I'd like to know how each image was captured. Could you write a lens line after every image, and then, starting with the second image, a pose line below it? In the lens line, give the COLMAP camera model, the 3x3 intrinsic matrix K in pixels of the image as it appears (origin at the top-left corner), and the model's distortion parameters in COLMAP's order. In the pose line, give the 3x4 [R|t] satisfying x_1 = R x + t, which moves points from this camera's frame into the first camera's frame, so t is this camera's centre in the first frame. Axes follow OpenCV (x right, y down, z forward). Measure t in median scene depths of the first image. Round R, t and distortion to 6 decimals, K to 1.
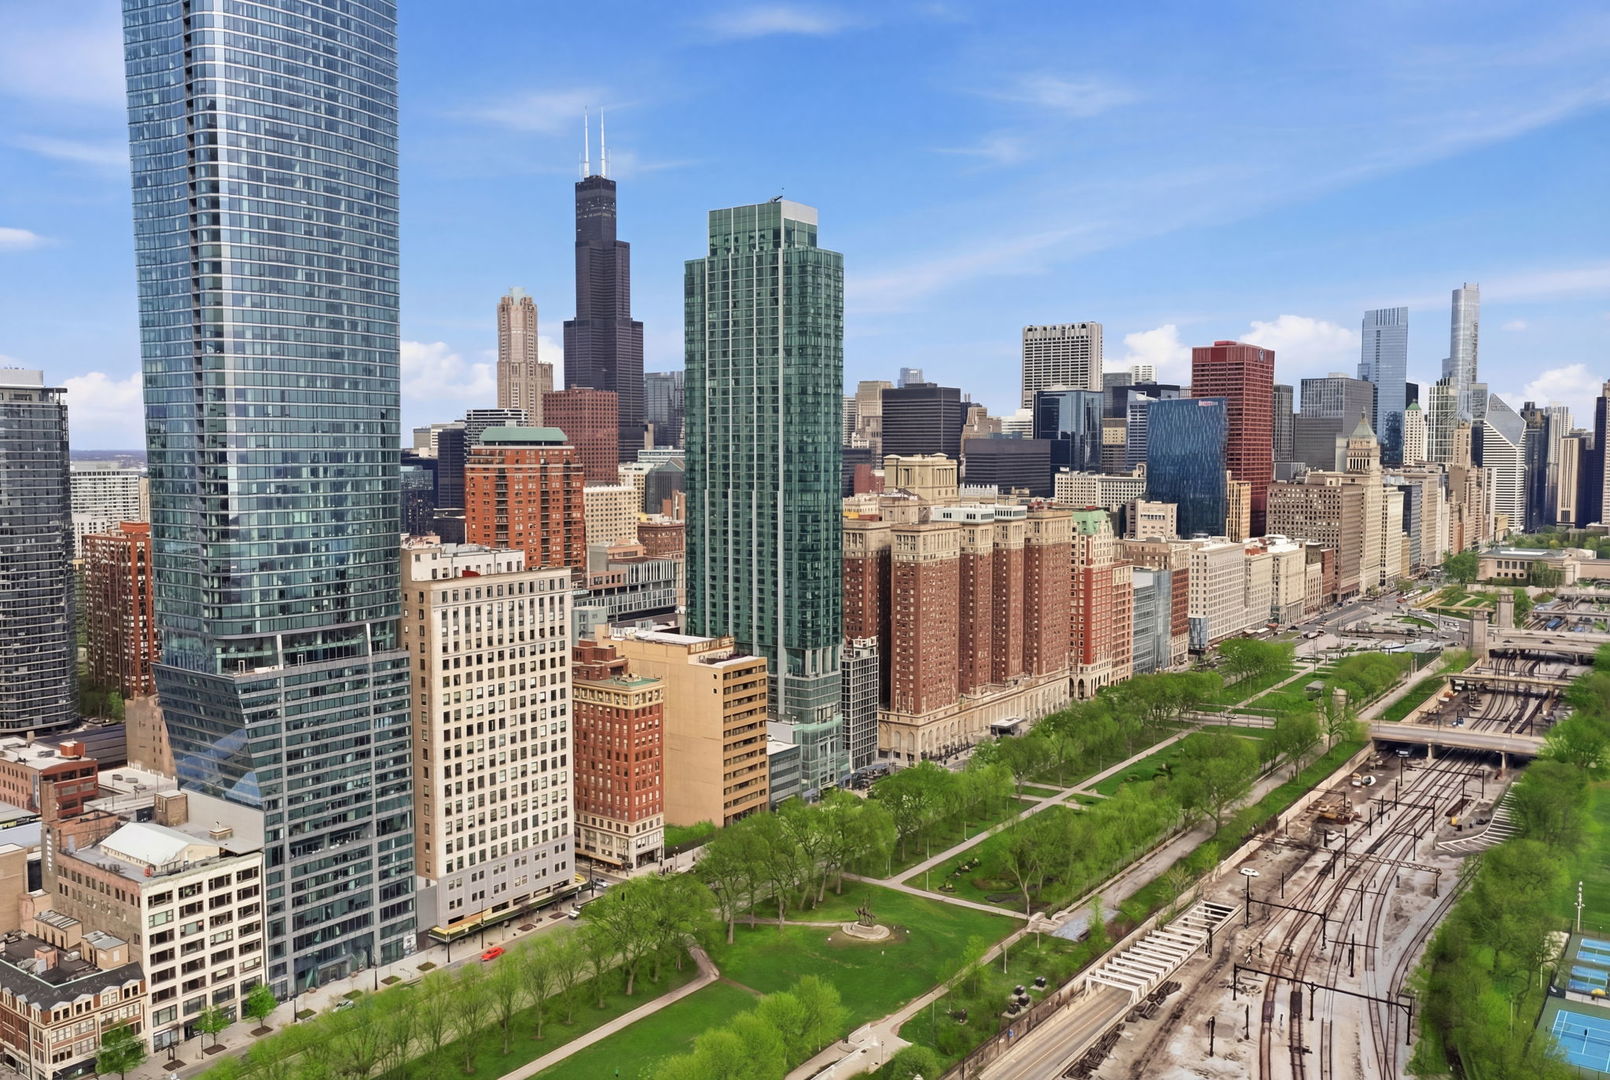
lens RADIAL K [[1340.4, 0, 804.5], [0, 1340.4, 540.9], [0, 0, 1]] dist [0.001516, -0.005628]
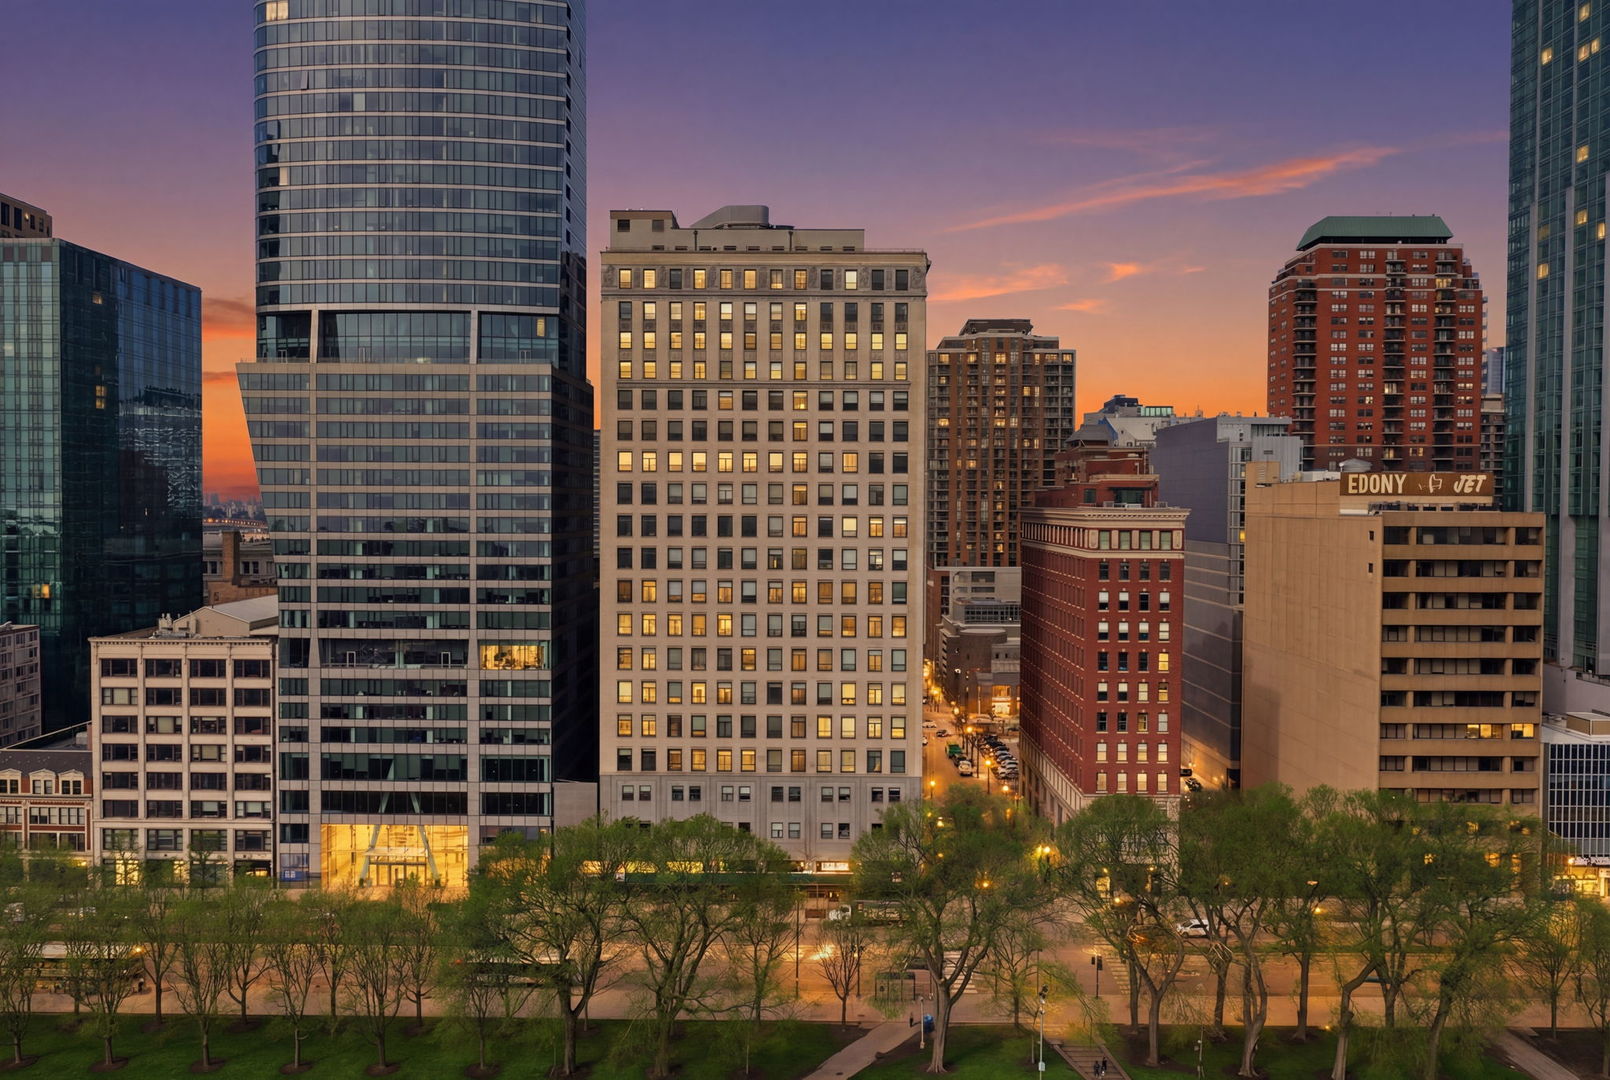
lens RADIAL K [[822.7, 0, 795.8], [0, 822.7, 506.9], [0, 0, 1]] dist [0.001942, -0.001099]
pose [[0.579138, 0.013991, -0.815109, 0.068329], [-0.068419, 0.997159, -0.031496, 0.163197], [0.812353, 0.074010, 0.578450, 0.974190]]
